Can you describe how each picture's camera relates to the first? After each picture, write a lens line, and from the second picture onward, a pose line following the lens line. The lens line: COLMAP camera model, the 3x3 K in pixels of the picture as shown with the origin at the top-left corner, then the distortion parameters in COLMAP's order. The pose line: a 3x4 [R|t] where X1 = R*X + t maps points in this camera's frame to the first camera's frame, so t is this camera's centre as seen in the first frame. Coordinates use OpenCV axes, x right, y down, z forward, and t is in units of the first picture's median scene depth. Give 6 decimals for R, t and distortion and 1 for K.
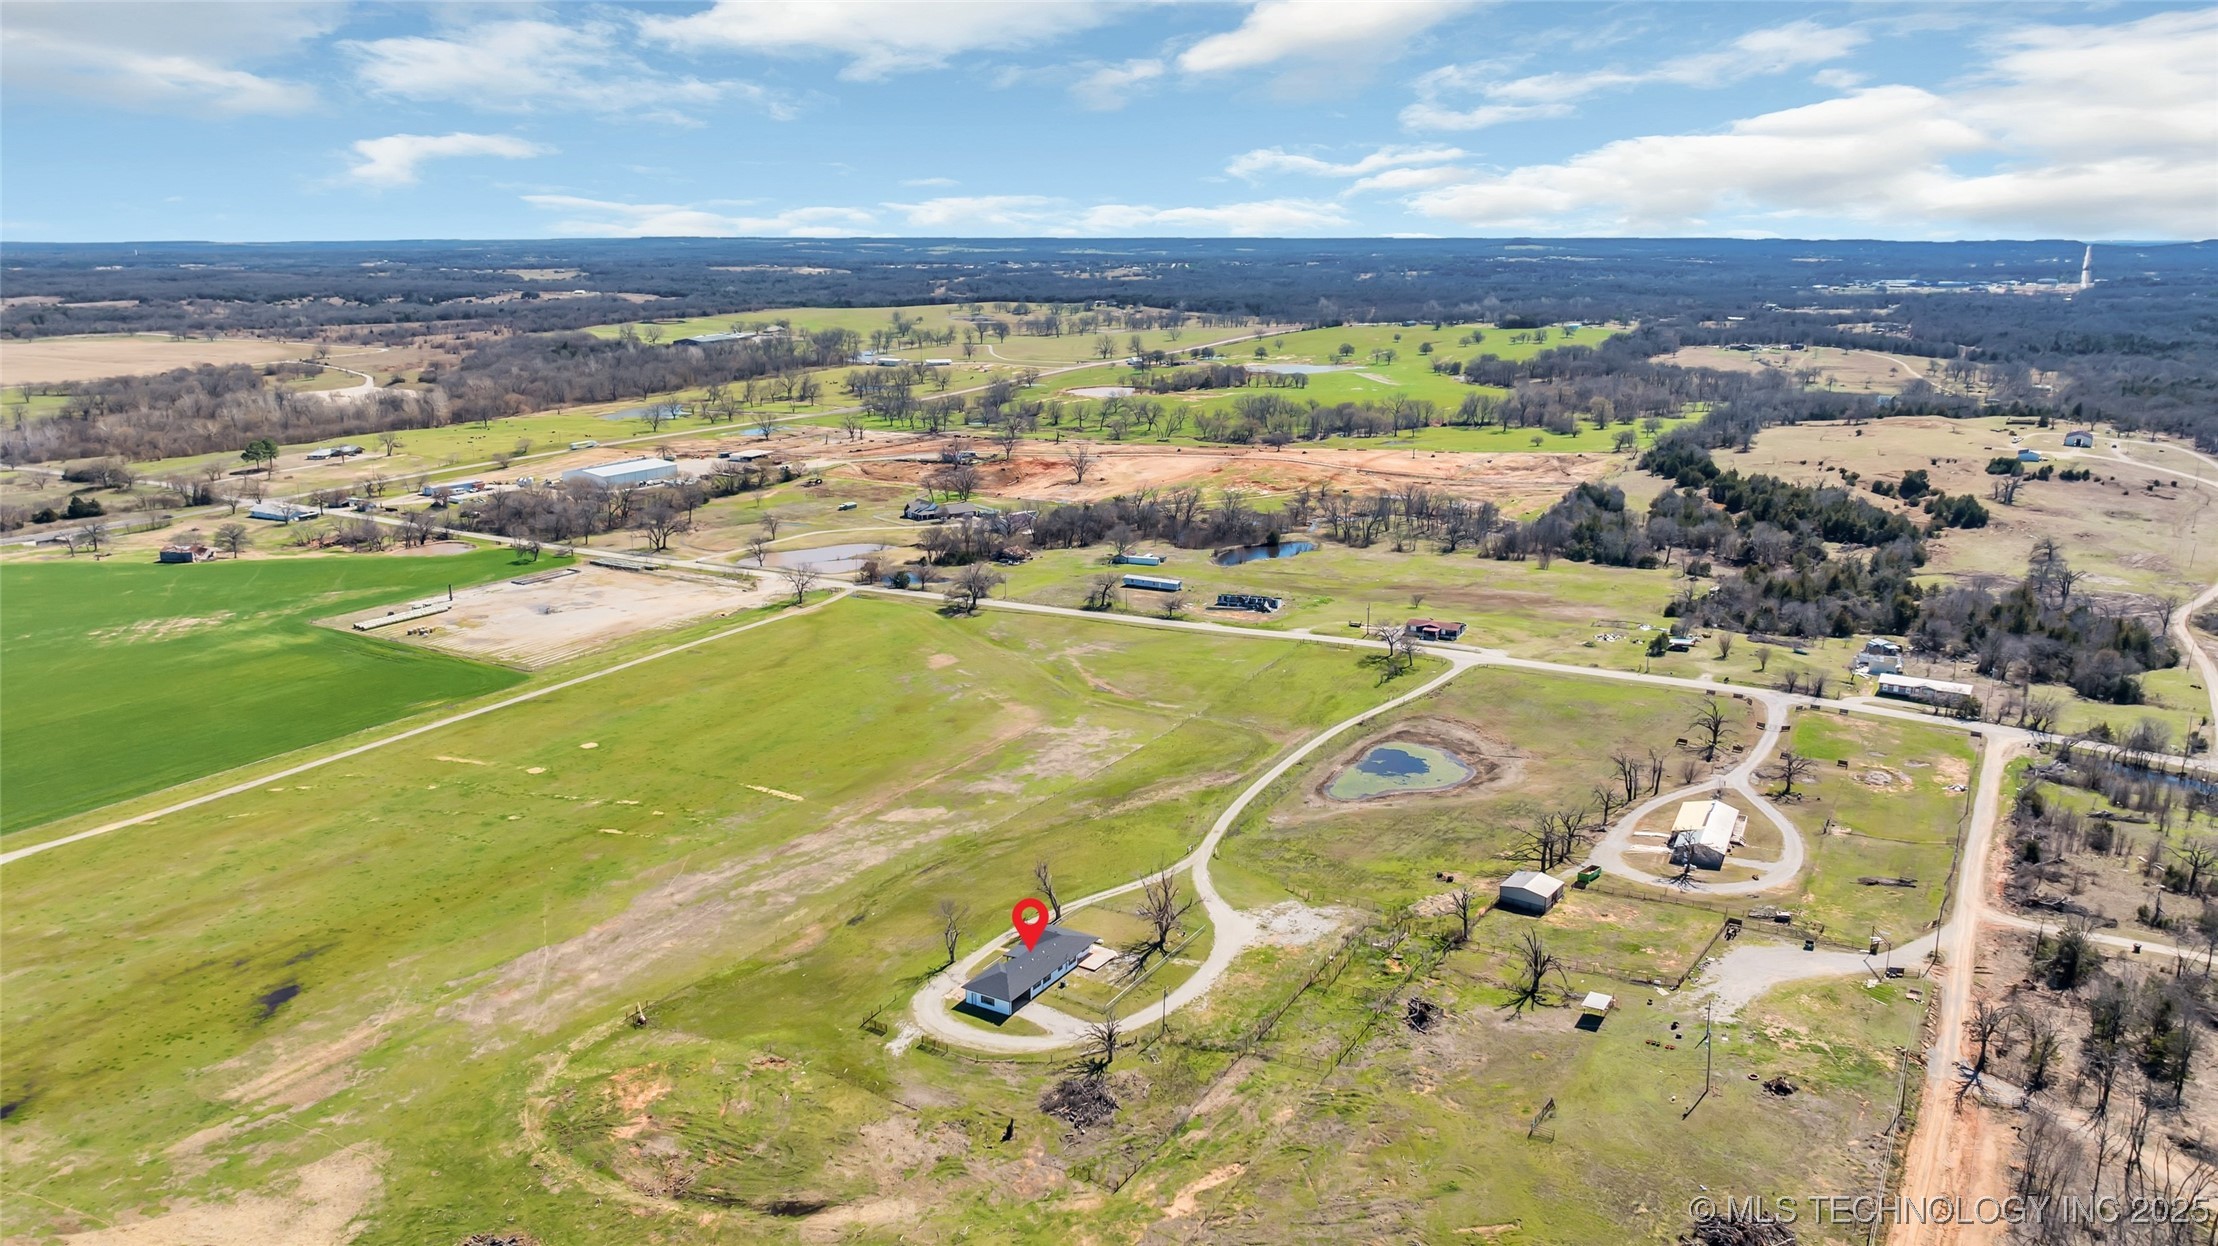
lens RADIAL K [[1573.0, 0, 1107.9], [0, 1573.0, 613.5], [0, 0, 1]] dist [-0.016009, -0.001510]
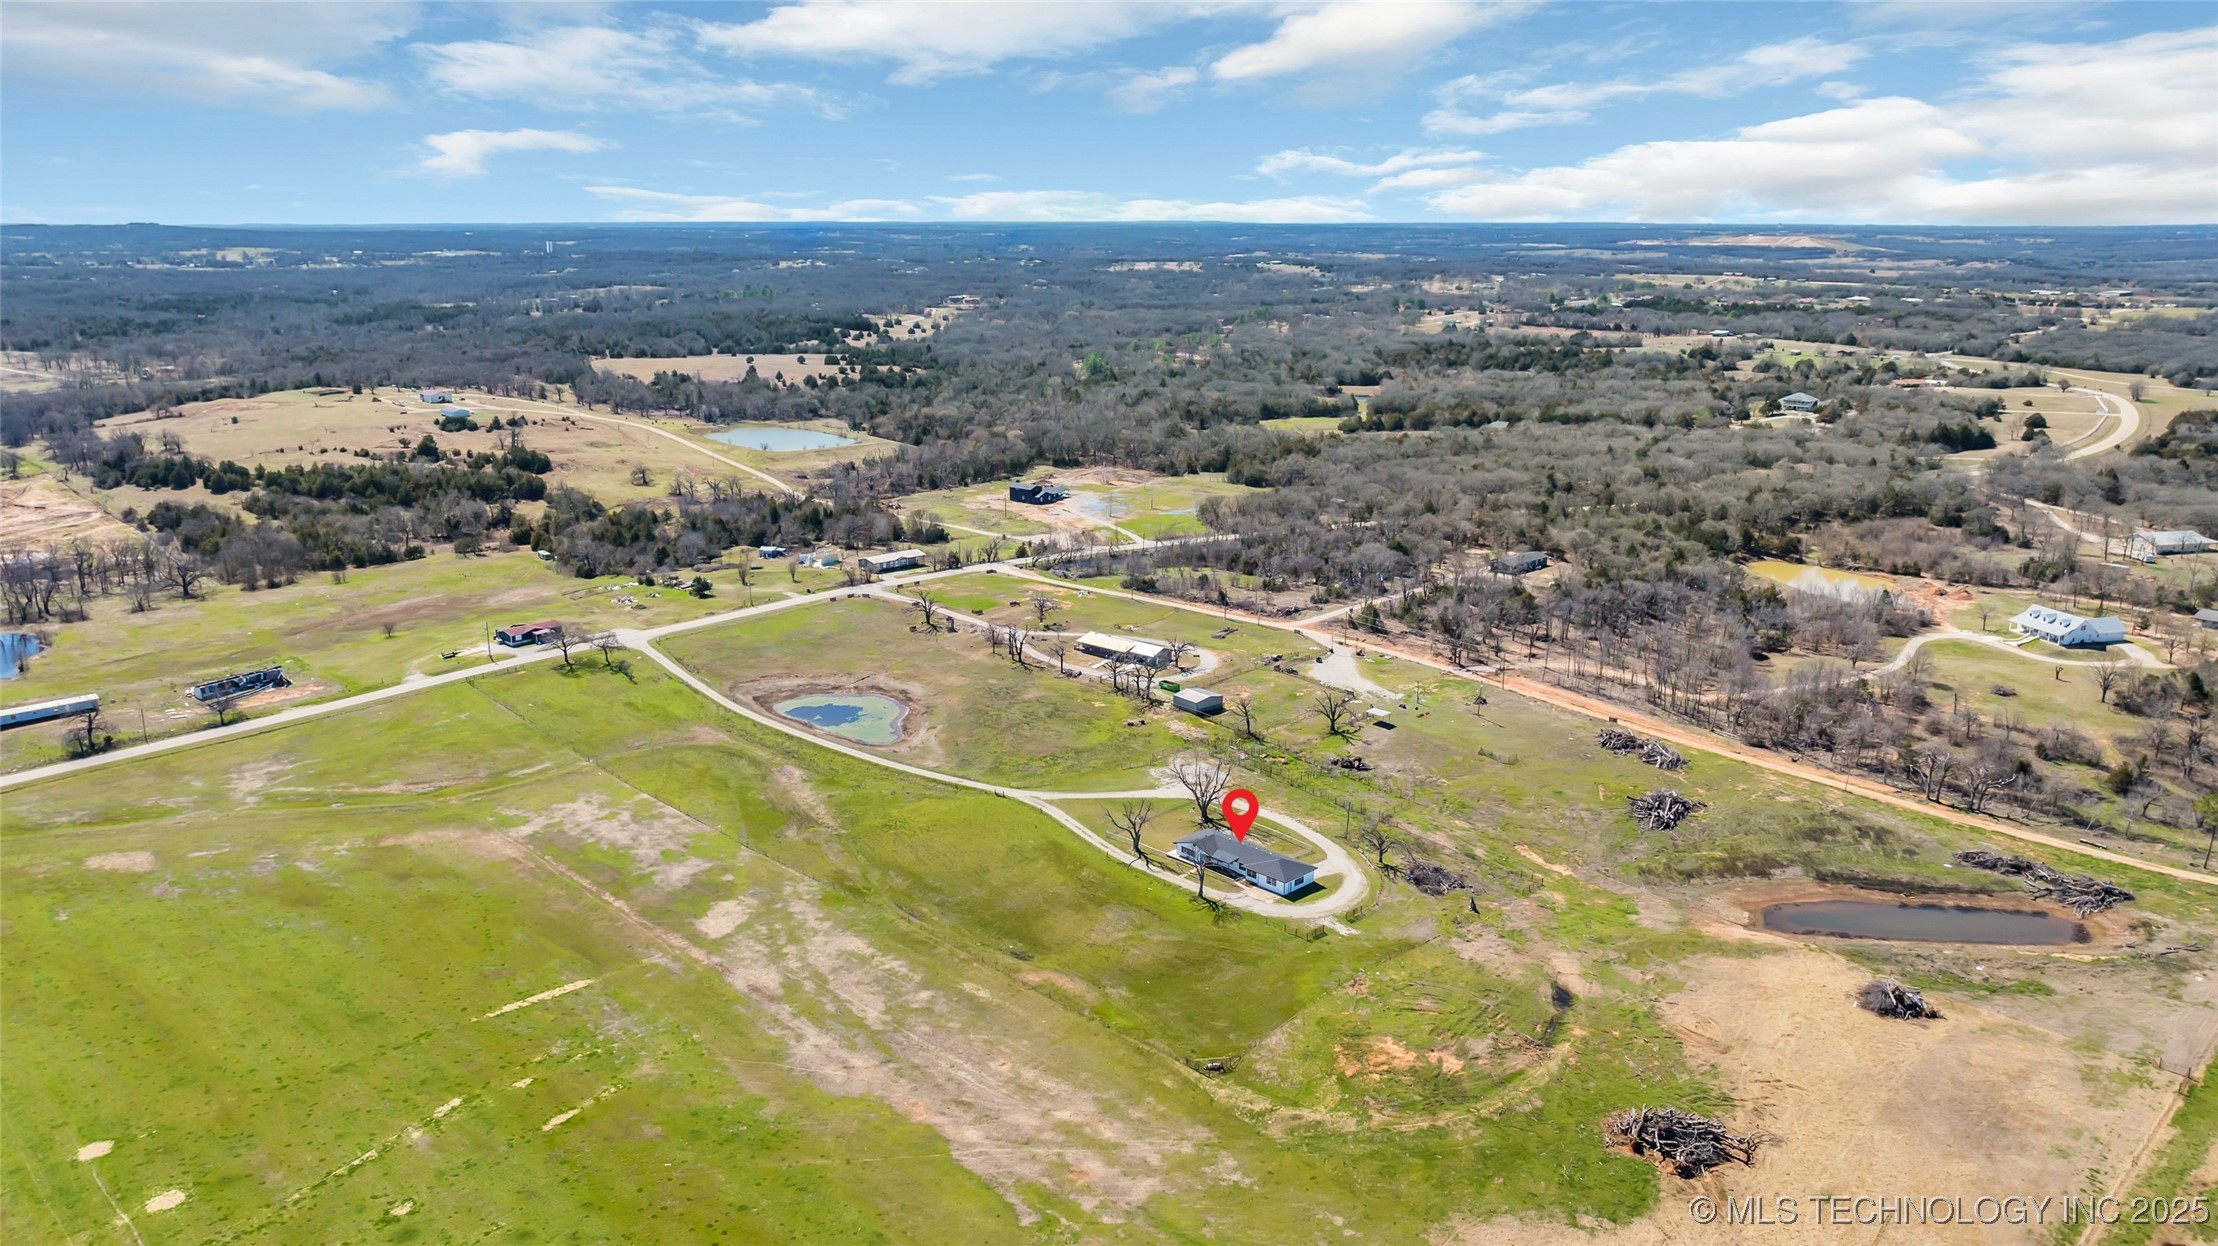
lens RADIAL K [[1573.0, 0, 1107.9], [0, 1573.0, 613.5], [0, 0, 1]] dist [-0.016009, -0.001510]
pose [[0.238250, -0.235947, 0.942107, -0.881477], [0.227723, 0.956570, 0.181980, -0.139019], [-0.944129, 0.171183, 0.281633, 0.598704]]
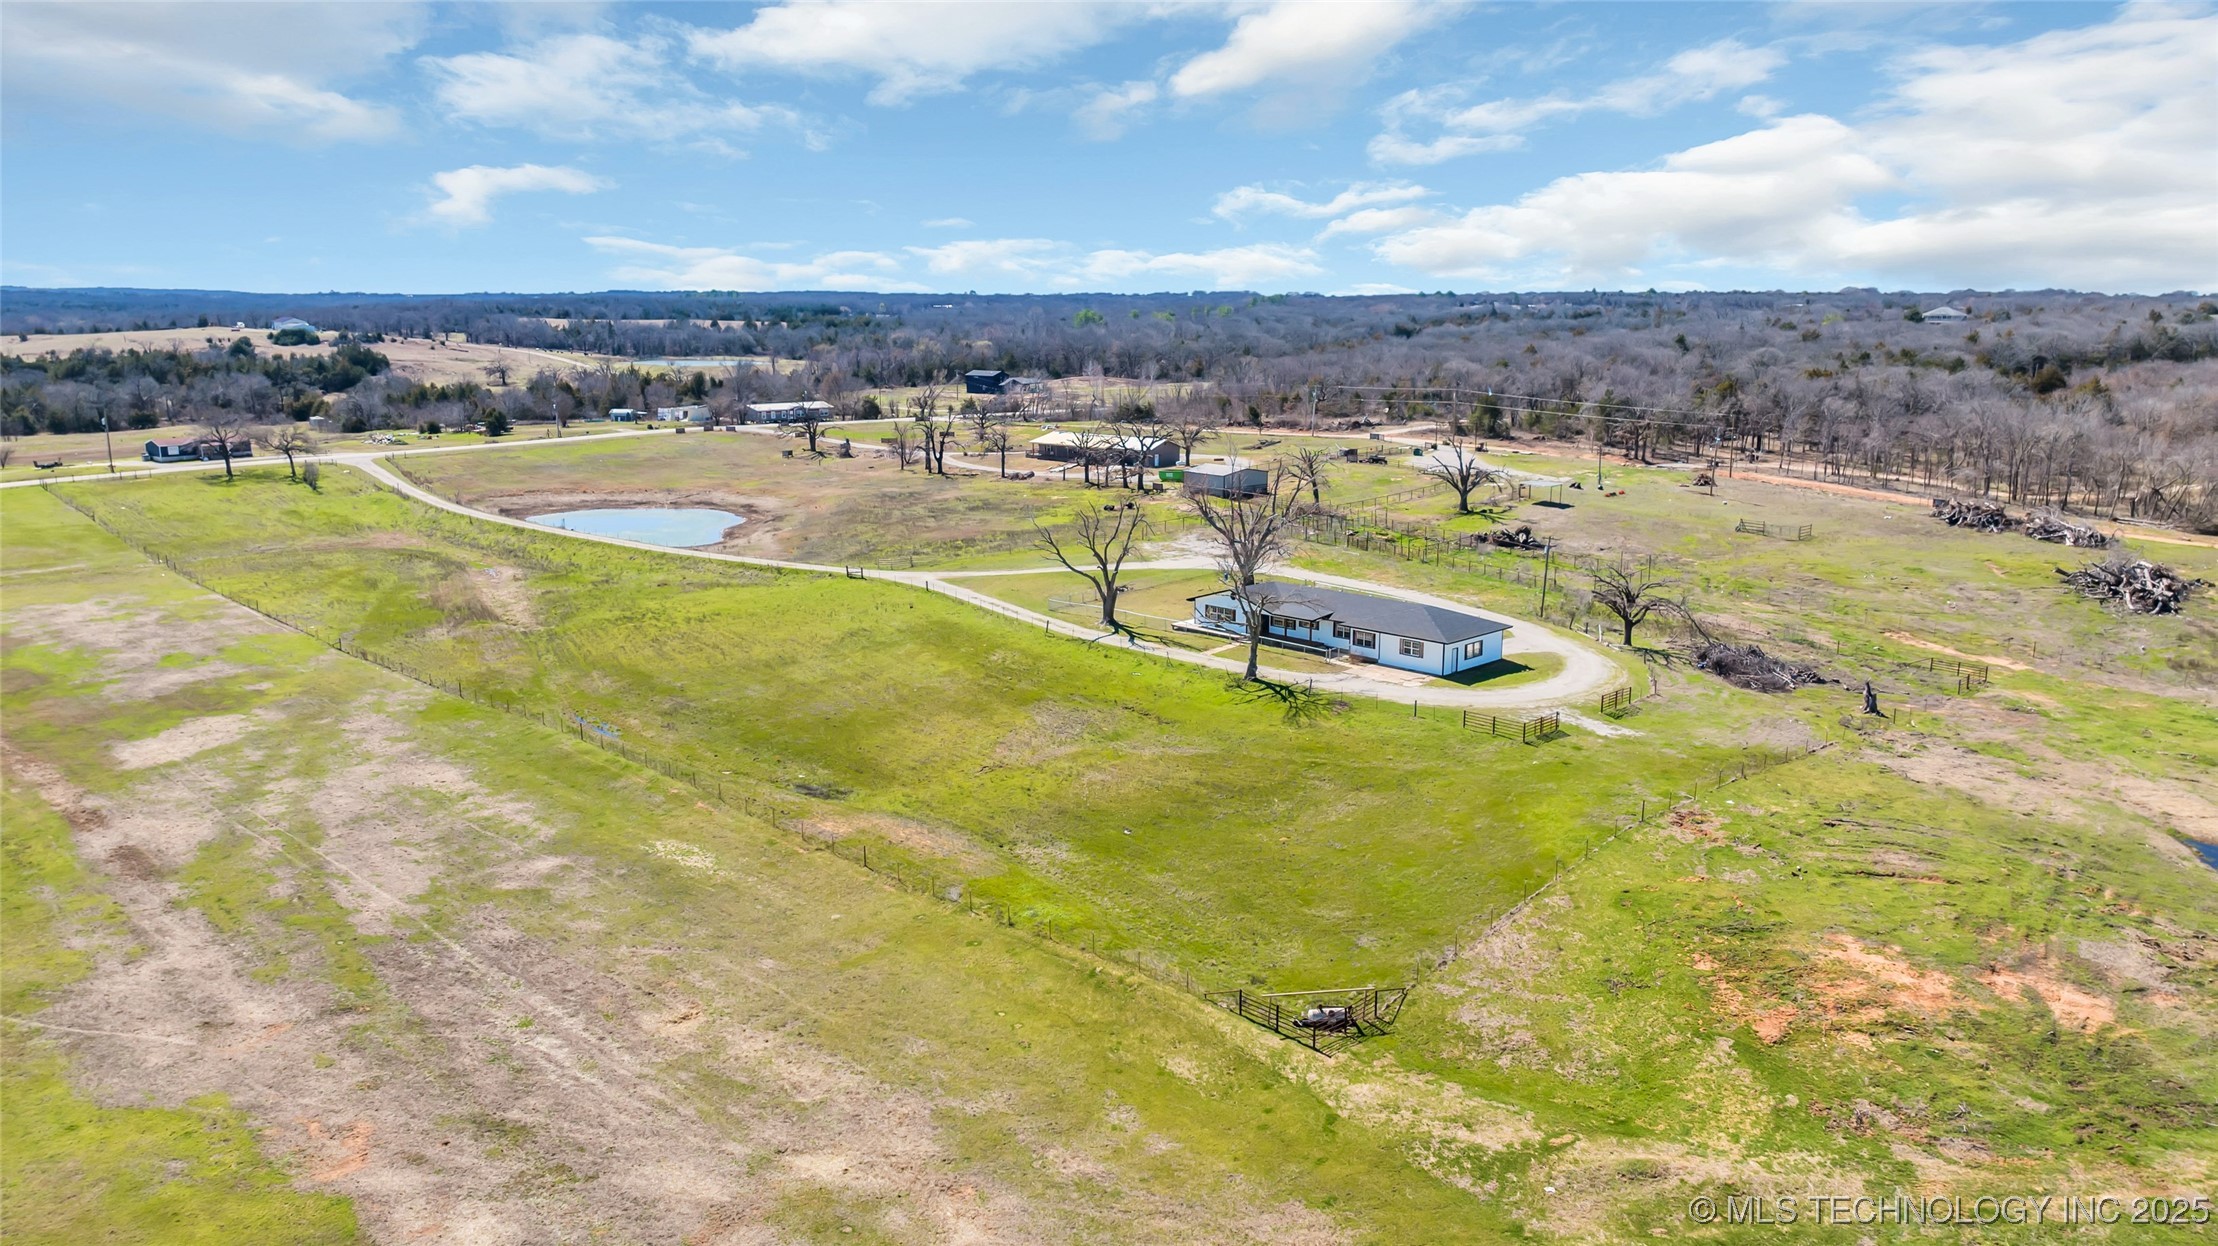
lens RADIAL K [[1573.0, 0, 1107.9], [0, 1573.0, 613.5], [0, 0, 1]] dist [-0.016009, -0.001510]
pose [[0.240502, -0.182794, 0.953281, -0.451688], [0.229254, 0.965019, 0.127207, 0.110806], [-0.943187, 0.187950, 0.273996, 0.748670]]
